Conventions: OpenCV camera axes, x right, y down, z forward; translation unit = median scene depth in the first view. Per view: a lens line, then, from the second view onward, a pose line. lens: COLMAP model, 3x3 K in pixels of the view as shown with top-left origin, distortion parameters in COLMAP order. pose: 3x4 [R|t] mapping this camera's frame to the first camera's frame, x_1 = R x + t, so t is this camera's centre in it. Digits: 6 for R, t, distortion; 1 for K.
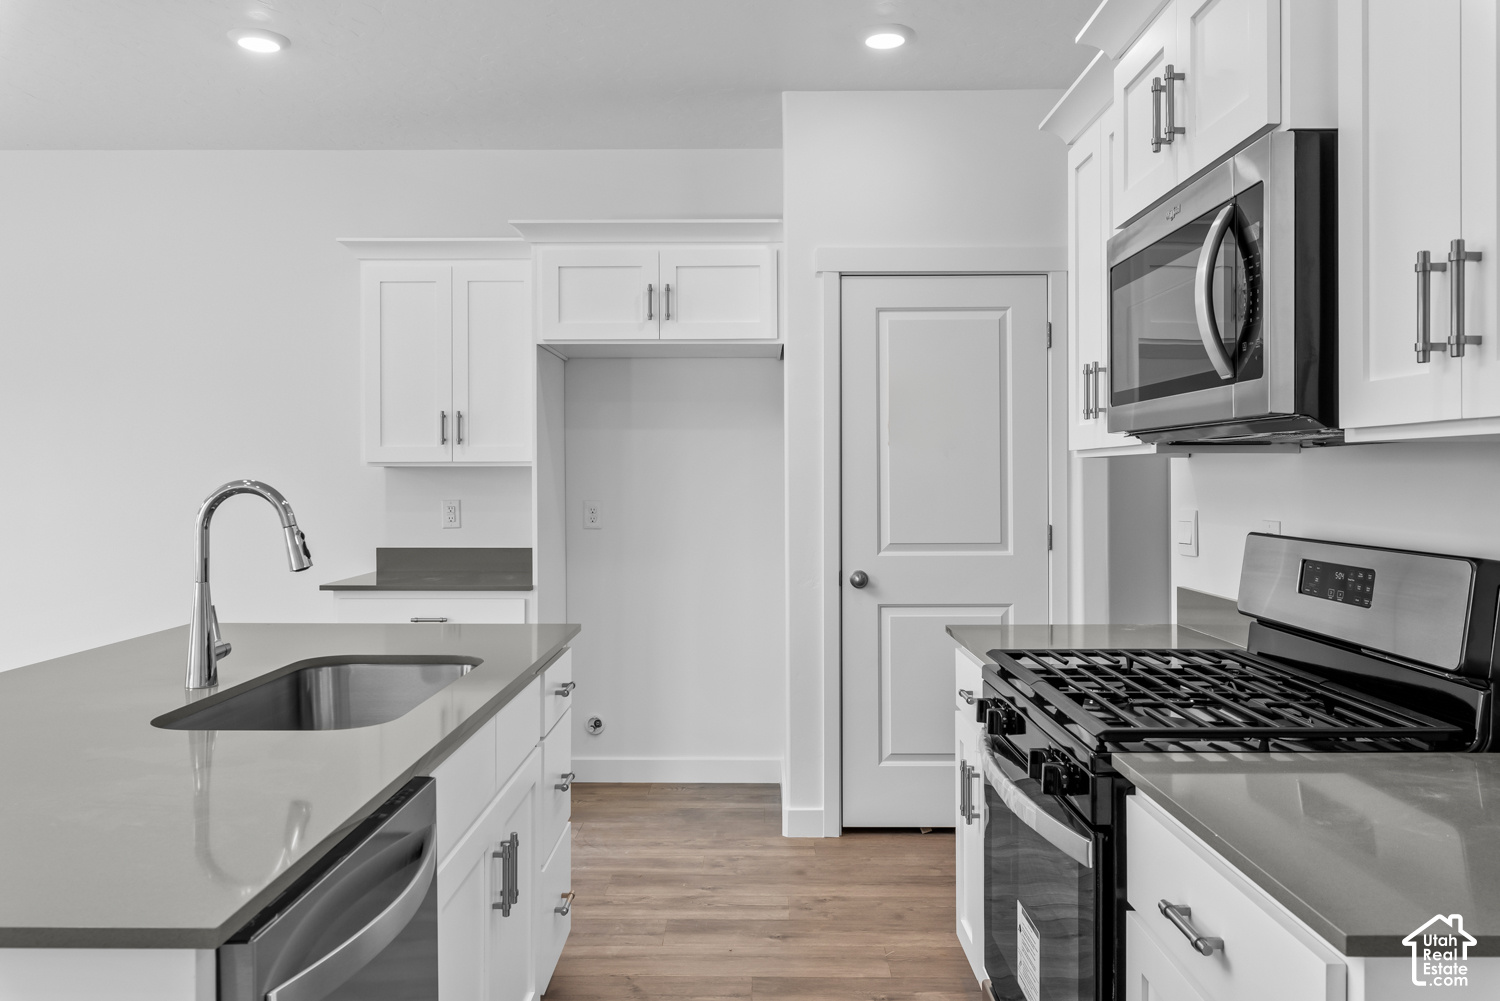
lens RADIAL K [[1106.3, 0, 745.1], [0, 1106.3, 479.3], [0, 0, 1]] dist [0.001616, 0.000085]
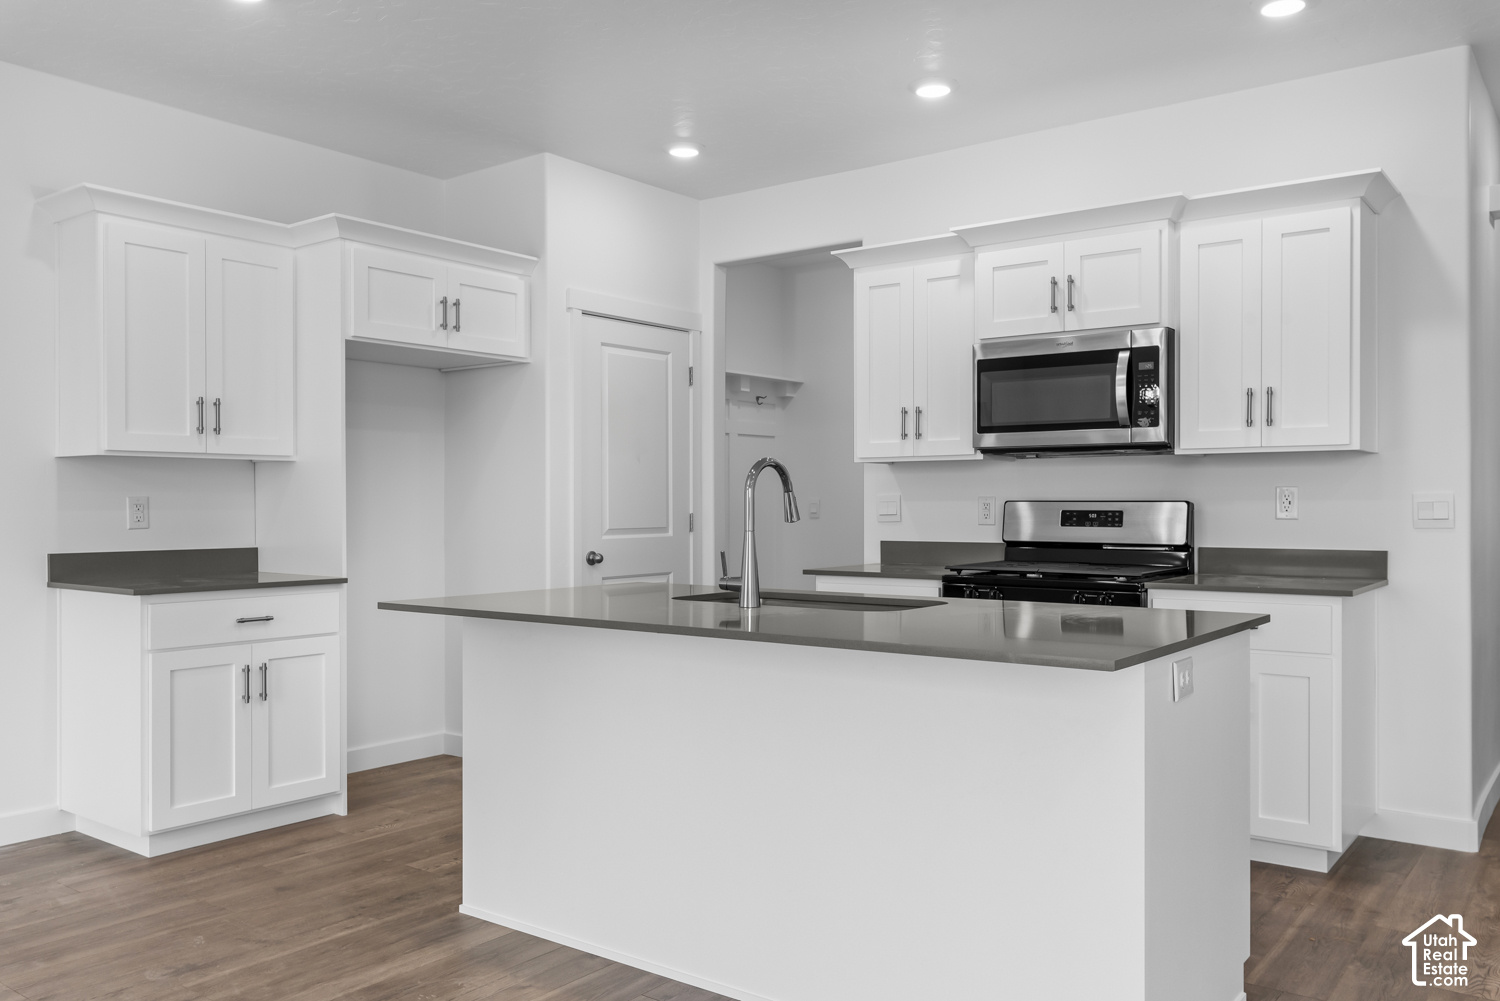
lens RADIAL K [[1140.1, 0, 746.7], [0, 1140.1, 503.4], [0, 0, 1]] dist [0.005575, 0.002620]
pose [[0.606864, -0.000111, 0.794806, -0.797339], [0.001642, 0.999998, -0.001114, 0.029773], [-0.794804, 0.001981, 0.606863, 0.077435]]
